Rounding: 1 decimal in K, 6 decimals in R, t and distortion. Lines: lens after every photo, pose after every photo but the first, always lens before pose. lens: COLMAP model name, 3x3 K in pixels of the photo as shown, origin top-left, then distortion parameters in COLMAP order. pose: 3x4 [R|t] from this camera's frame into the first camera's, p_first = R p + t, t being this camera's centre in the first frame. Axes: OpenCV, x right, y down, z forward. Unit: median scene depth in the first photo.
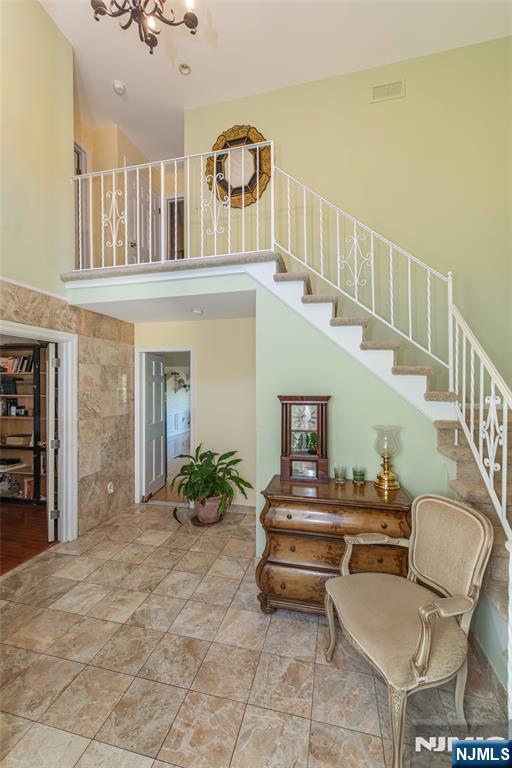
lens RADIAL K [[302.4, 0, 254.1], [0, 302.4, 380.3], [0, 0, 1]] dist [0.010030, -0.006355]
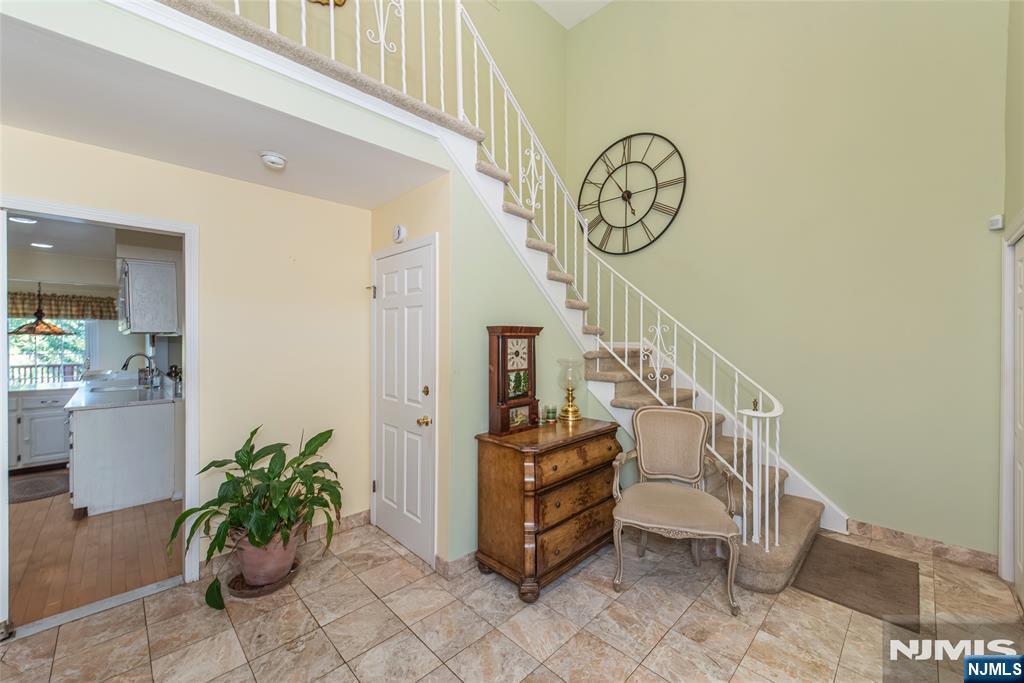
lens RADIAL K [[403.2, 0, 521.0], [0, 403.2, 331.4], [0, 0, 1]] dist [0.010030, -0.006355]
pose [[0.523271, 0.010345, 0.852104, -0.755243], [-0.018376, 0.999831, -0.000854, 0.064404], [-0.851968, -0.015212, 0.523372, 0.428543]]
